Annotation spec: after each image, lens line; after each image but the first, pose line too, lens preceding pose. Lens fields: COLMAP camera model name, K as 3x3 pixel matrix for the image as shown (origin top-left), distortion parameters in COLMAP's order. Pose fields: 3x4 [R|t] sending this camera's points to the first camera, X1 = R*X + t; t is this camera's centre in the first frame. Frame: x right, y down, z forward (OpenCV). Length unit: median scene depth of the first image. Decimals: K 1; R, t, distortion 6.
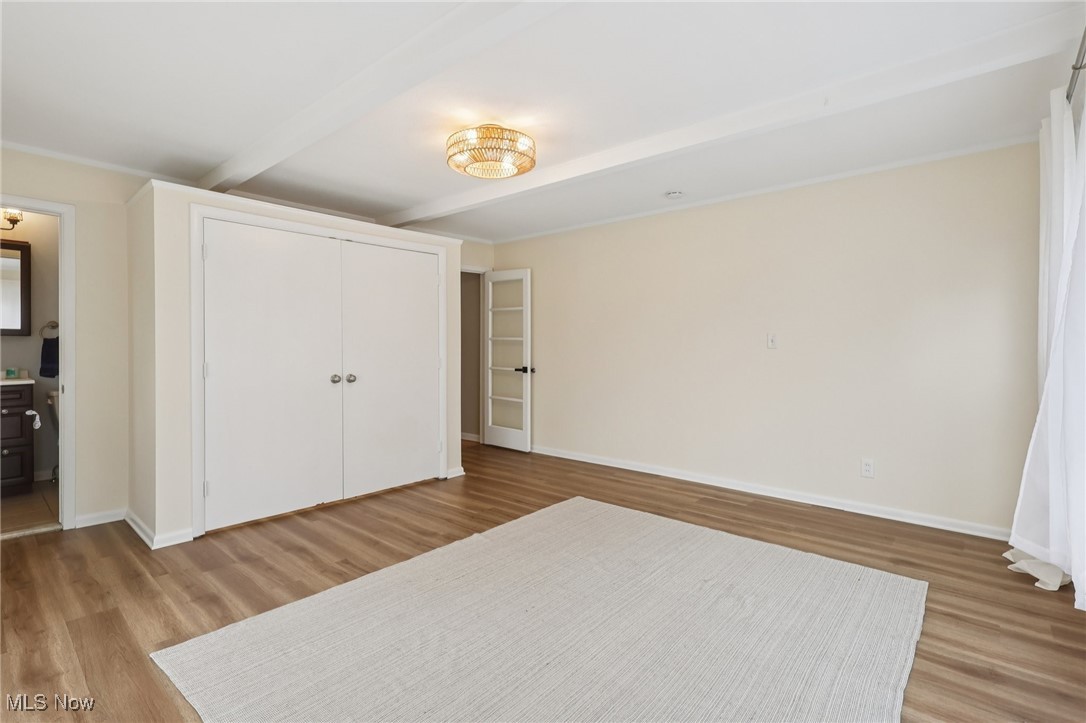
lens RADIAL K [[516.8, 0, 527.3], [0, 516.8, 338.0], [0, 0, 1]] dist [-0.003947, 0.000671]
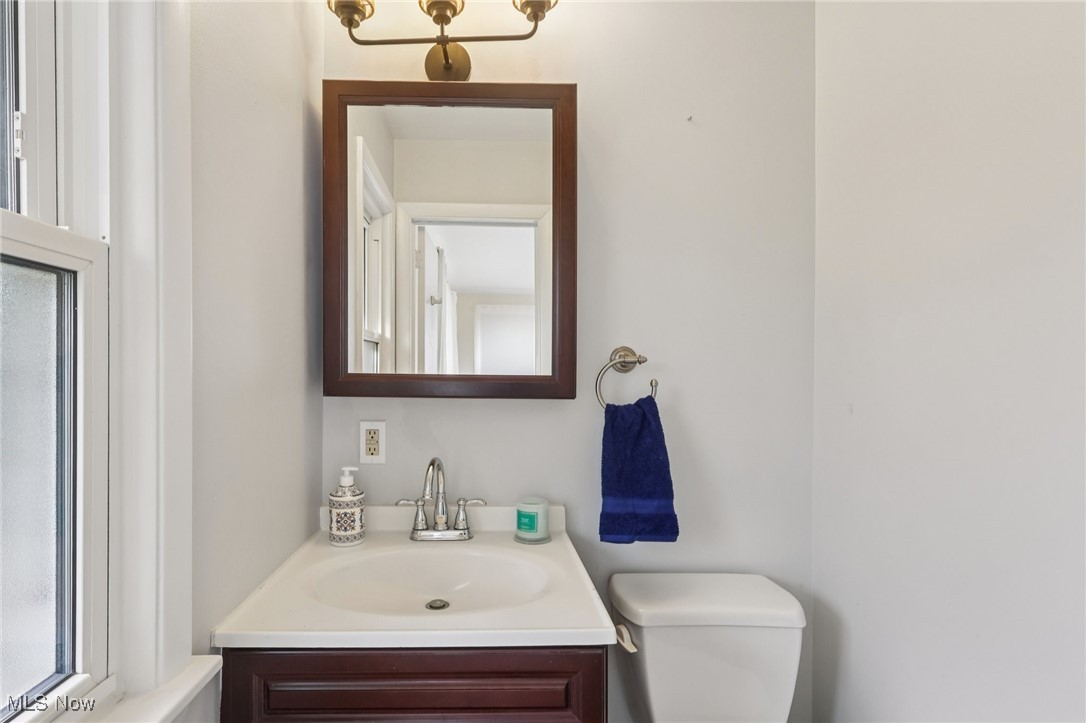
lens RADIAL K [[516.8, 0, 491.3], [0, 516.8, 369.6], [0, 0, 1]] dist [-0.003947, 0.000671]
pose [[0.661195, -0.000531, -0.750214, -0.782184], [-0.003704, 0.999985, -0.003972, -0.020039], [0.750205, 0.005405, 0.661183, 0.776444]]
